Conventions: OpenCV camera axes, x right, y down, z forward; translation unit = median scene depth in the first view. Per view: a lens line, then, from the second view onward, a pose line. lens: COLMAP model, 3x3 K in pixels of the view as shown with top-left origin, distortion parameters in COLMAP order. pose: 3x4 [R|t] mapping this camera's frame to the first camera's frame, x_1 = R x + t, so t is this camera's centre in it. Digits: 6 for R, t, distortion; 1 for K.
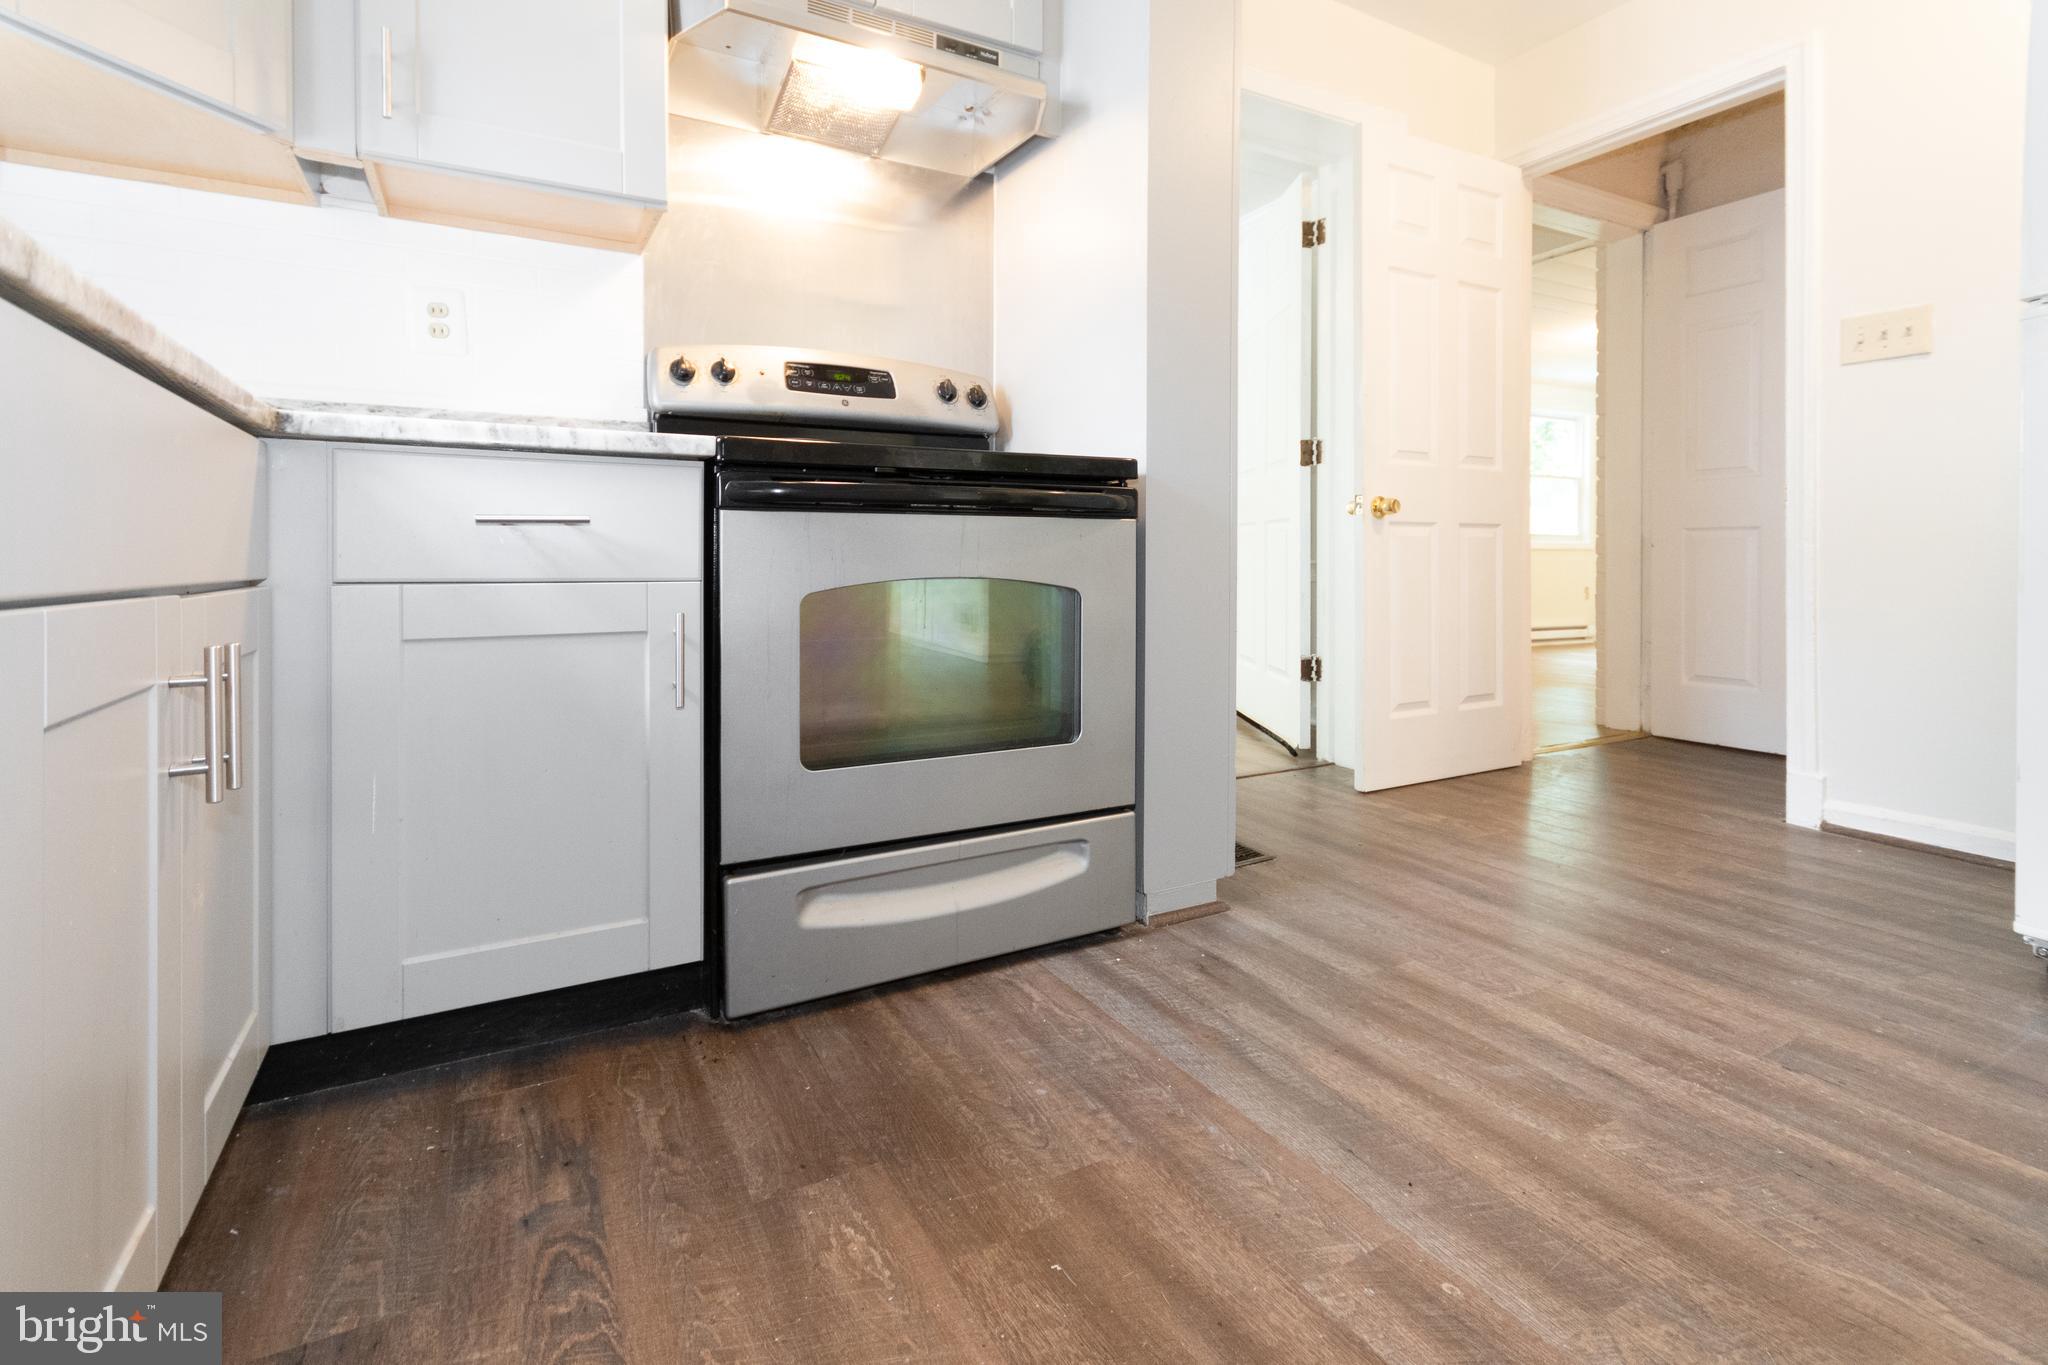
lens RADIAL K [[925.8, 0, 976.9], [0, 925.8, 566.0], [0, 0, 1]] dist [0.008423, -0.000363]
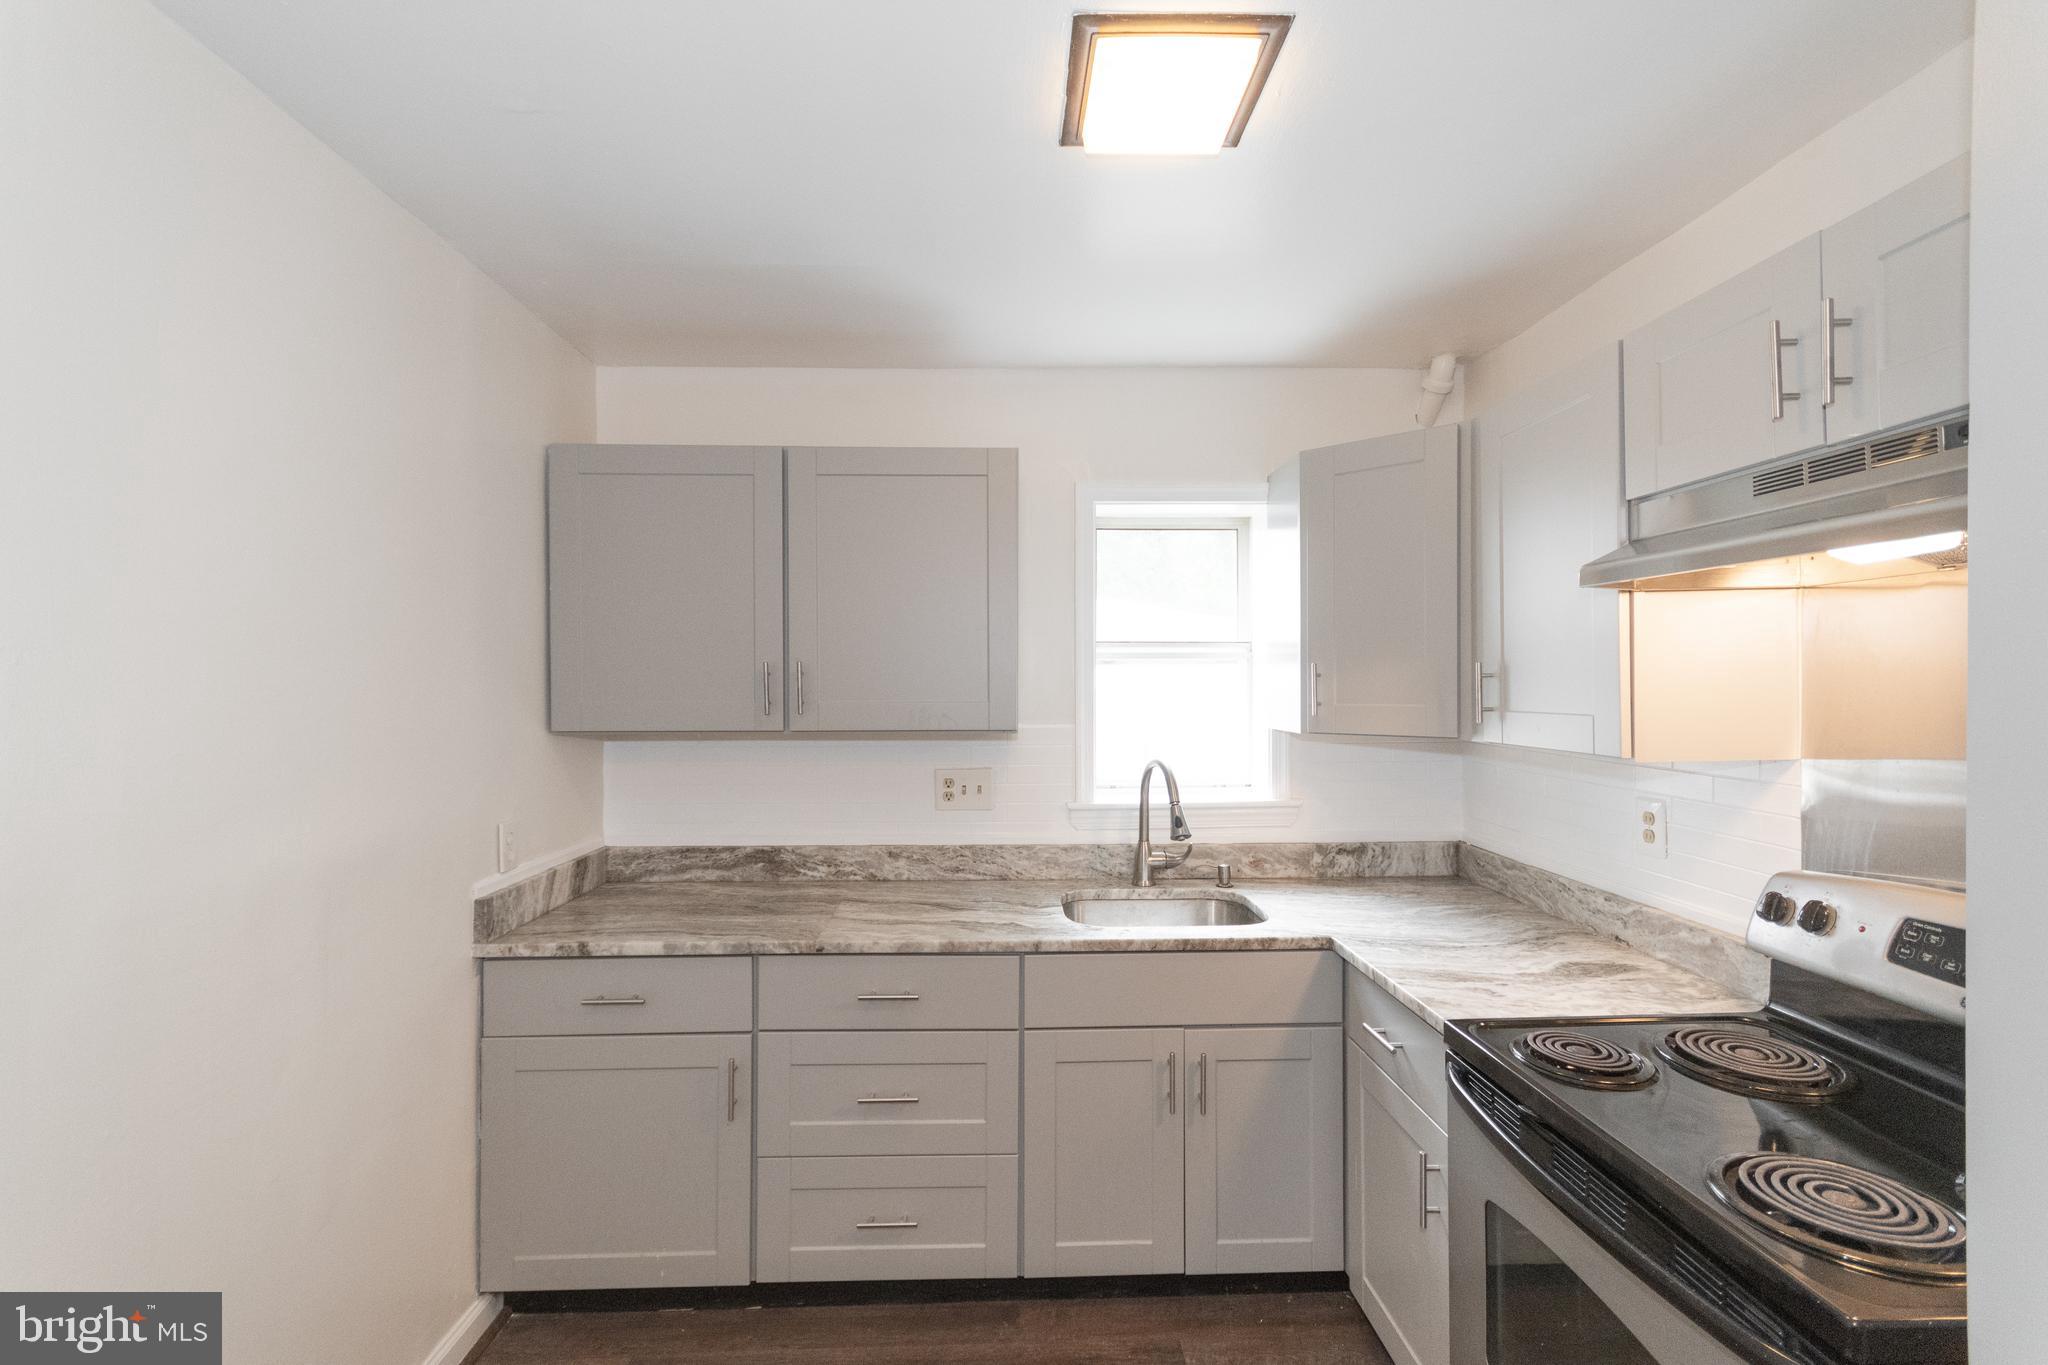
lens RADIAL K [[925.8, 0, 1009.9], [0, 925.8, 683.6], [0, 0, 1]] dist [0.008423, -0.000363]
pose [[-0.440054, 0.007871, -0.897937, 0.934481], [-0.000763, 0.999958, 0.009139, -0.526421], [0.897971, 0.004707, -0.440030, 0.926659]]
